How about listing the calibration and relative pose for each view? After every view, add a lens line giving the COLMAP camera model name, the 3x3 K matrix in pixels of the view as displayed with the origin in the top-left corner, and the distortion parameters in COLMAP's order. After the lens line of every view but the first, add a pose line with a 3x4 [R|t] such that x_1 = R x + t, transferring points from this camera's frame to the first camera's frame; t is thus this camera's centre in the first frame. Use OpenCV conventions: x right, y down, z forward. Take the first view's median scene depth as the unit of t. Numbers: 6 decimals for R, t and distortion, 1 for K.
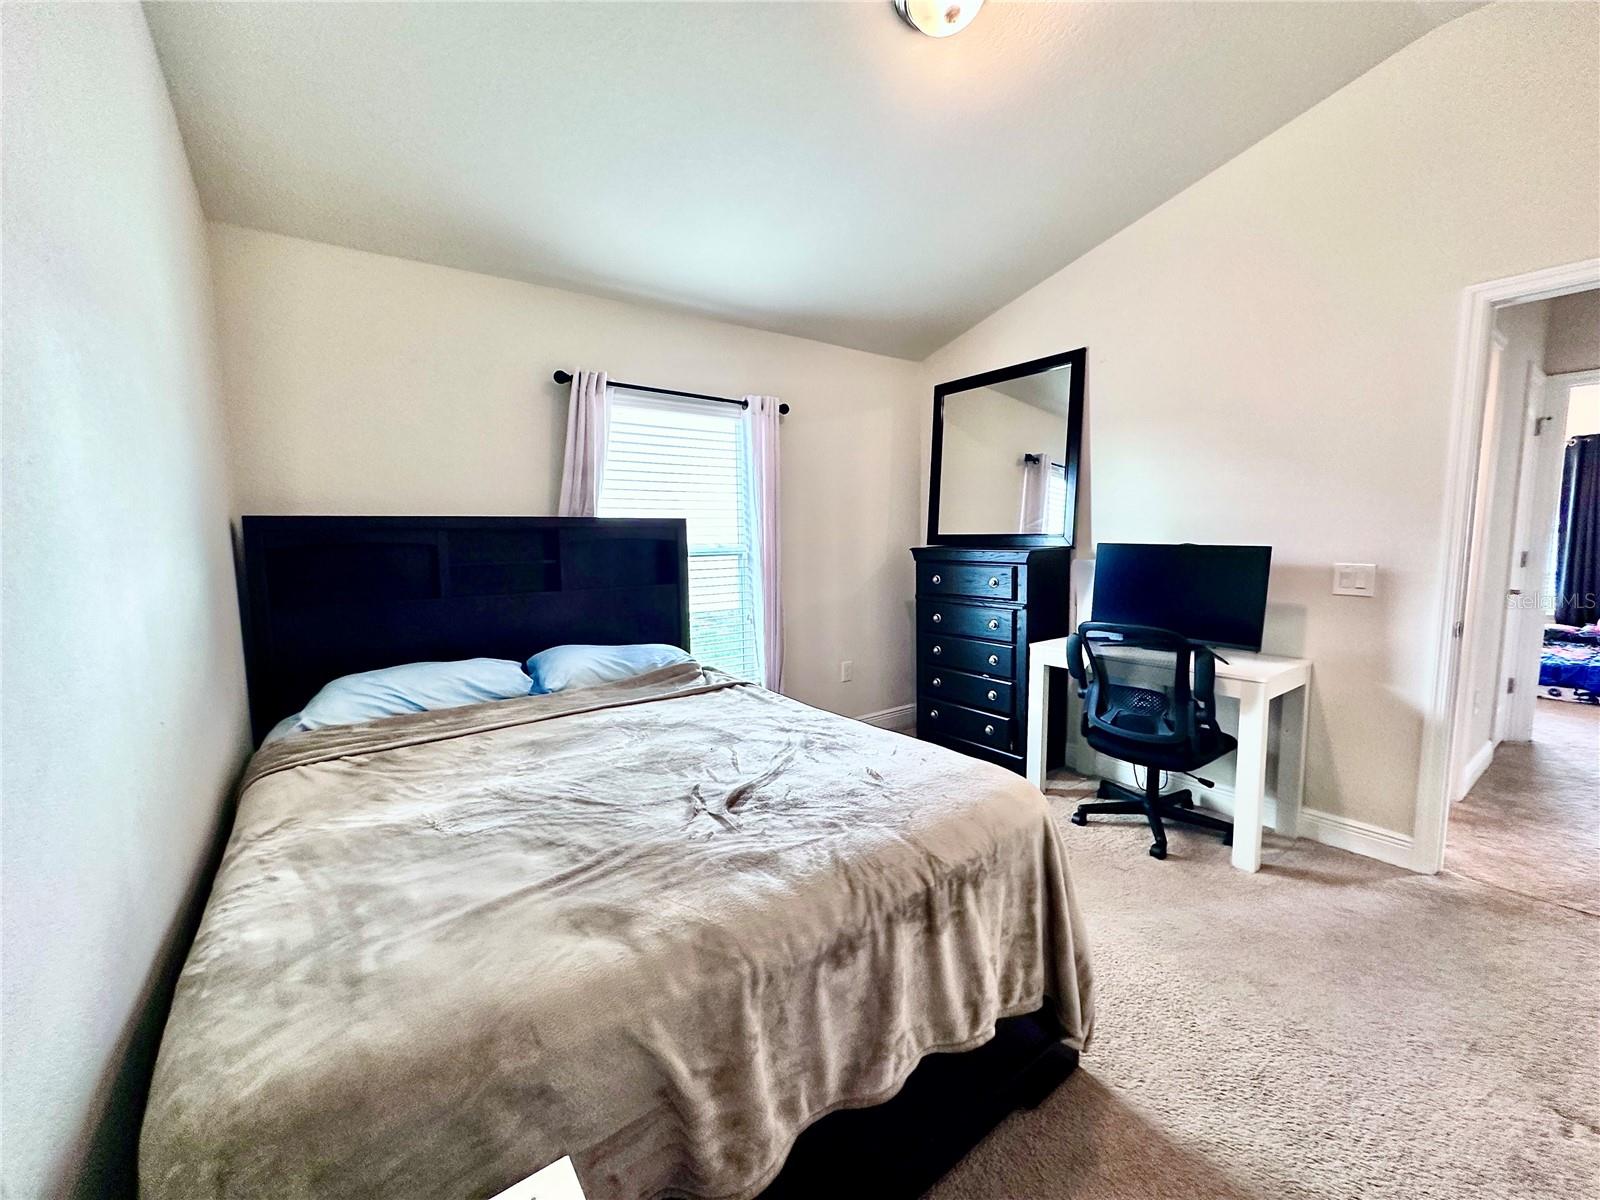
lens RADIAL K [[641.1, 0, 800.0], [0, 641.1, 600.0], [0, 0, 1]] dist [-0.001302, -0.000242]
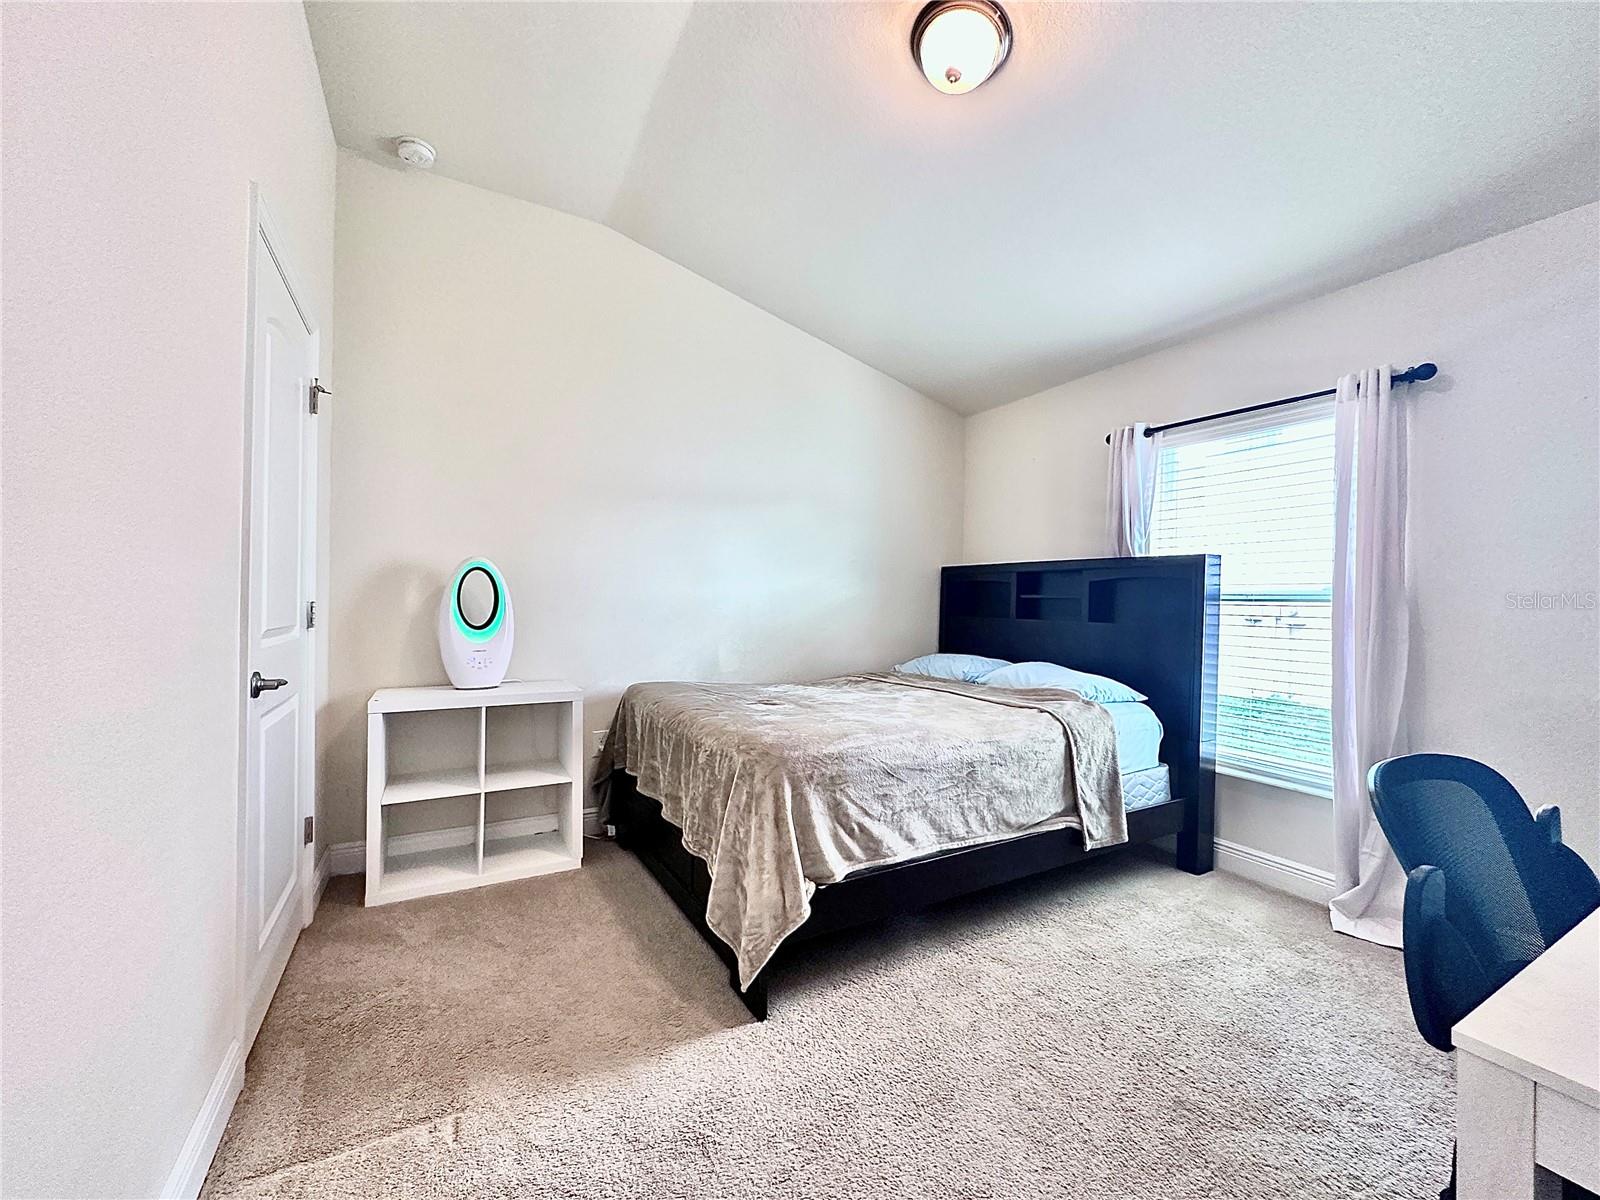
lens RADIAL K [[641.1, 0, 800.0], [0, 641.1, 600.0], [0, 0, 1]] dist [-0.001302, -0.000242]
pose [[-0.131637, 0.015089, -0.991183, 0.794832], [-0.114323, 0.992981, 0.030299, -0.029479], [0.984684, 0.117303, -0.128989, 0.584930]]
